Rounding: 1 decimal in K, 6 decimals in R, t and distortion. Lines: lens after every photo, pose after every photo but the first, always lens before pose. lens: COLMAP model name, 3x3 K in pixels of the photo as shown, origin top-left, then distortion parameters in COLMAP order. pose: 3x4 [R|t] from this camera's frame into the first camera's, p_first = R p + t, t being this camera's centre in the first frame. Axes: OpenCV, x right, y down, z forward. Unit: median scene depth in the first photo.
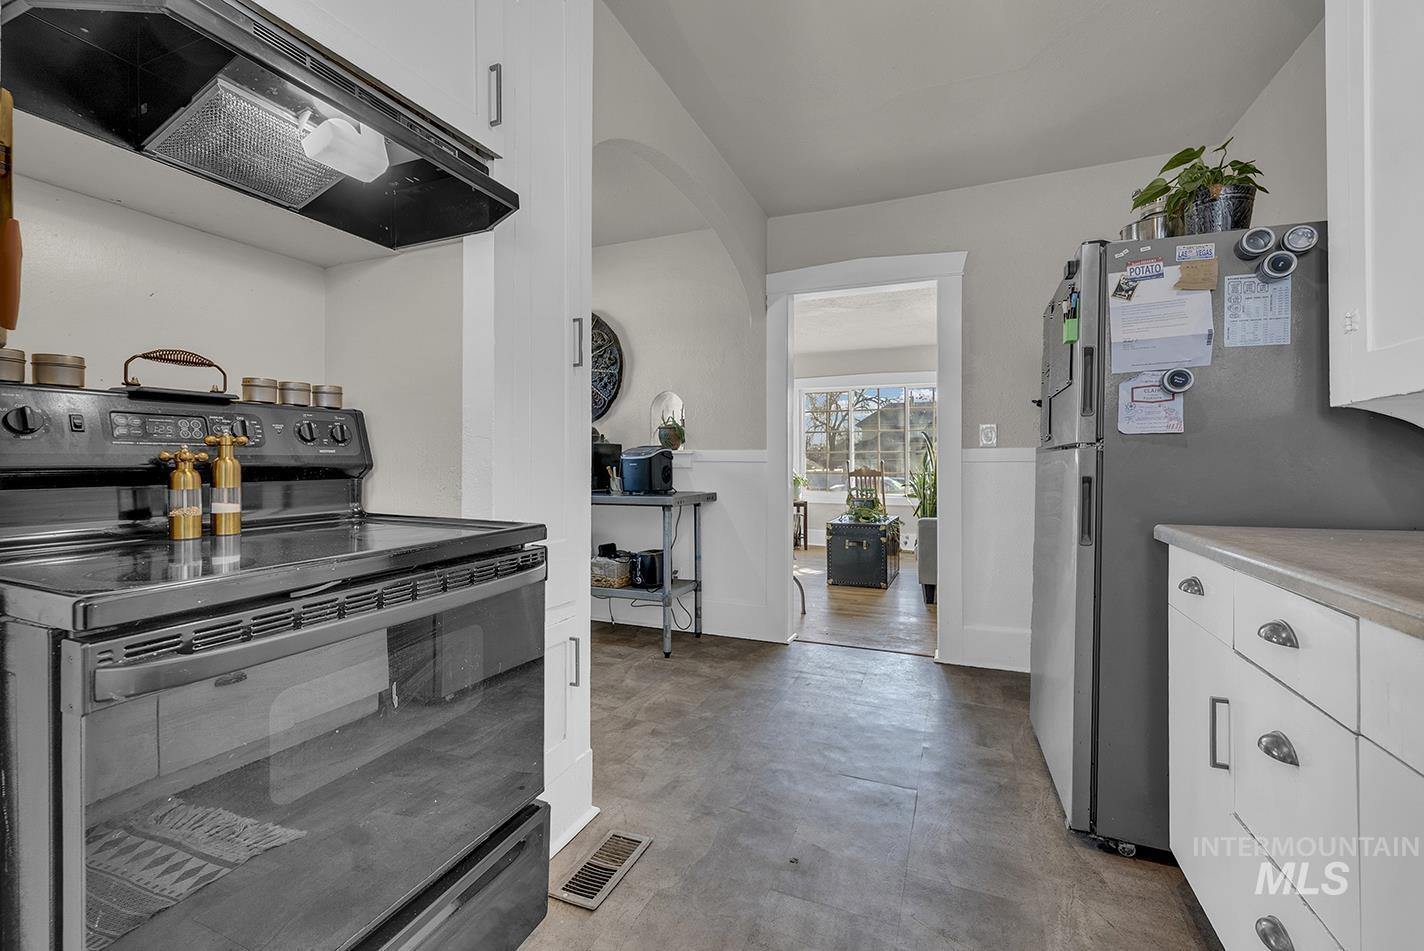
lens RADIAL K [[584.0, 0, 714.7], [0, 584.0, 468.7], [0, 0, 1]] dist [-0.000847, -0.000250]
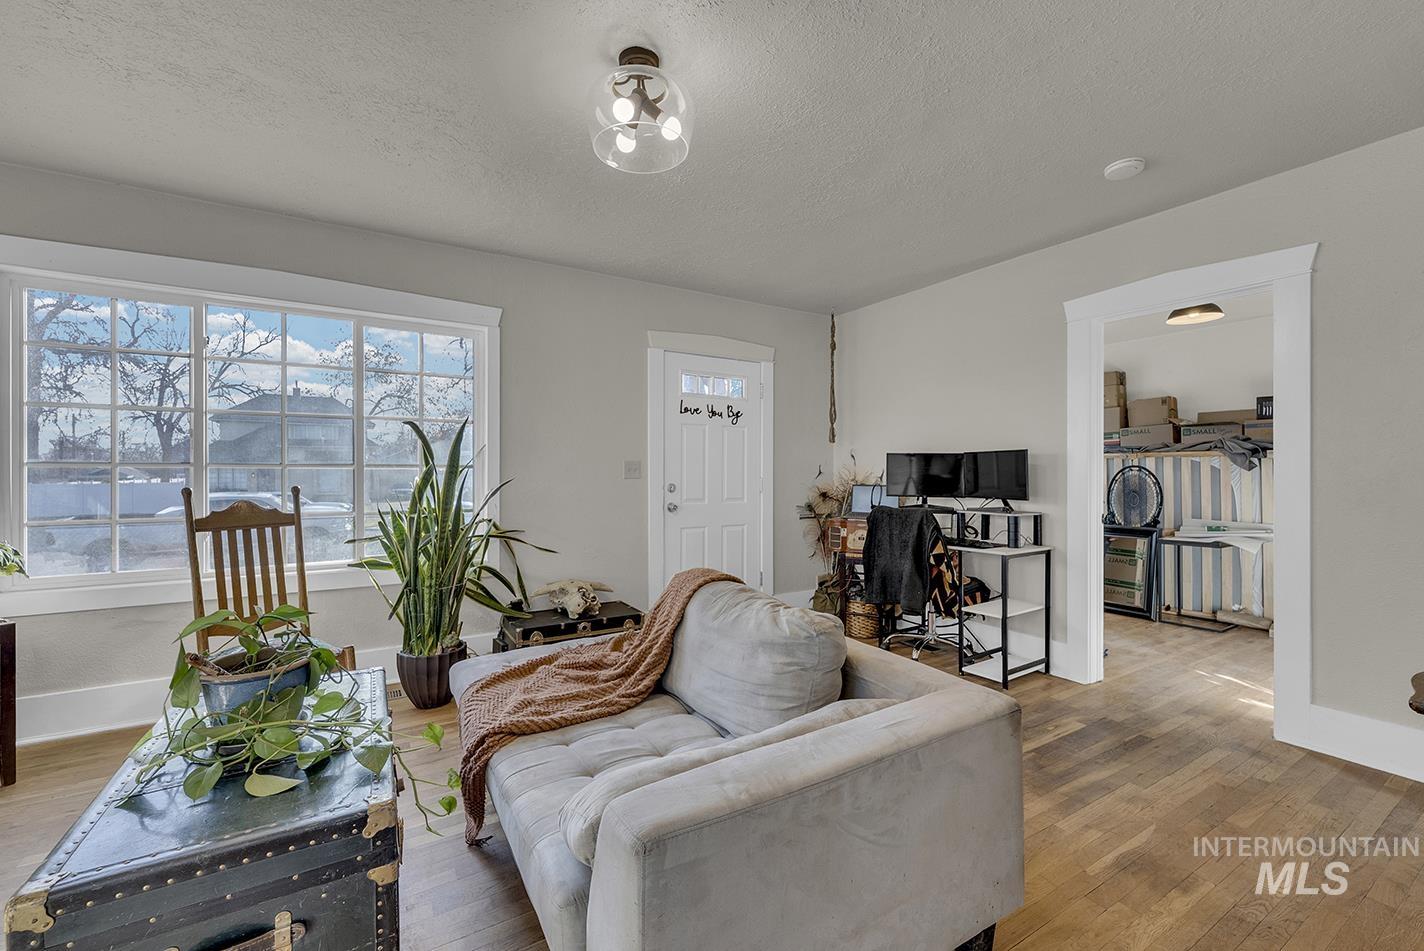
lens RADIAL K [[584.0, 0, 716.0], [0, 584.0, 476.1], [0, 0, 1]] dist [-0.000847, -0.000250]
pose [[0.579548, -0.002318, 0.814935, 0.024904], [0.002773, 0.999996, 0.000873, -0.003882], [-0.814934, 0.001754, 0.579552, 0.105623]]
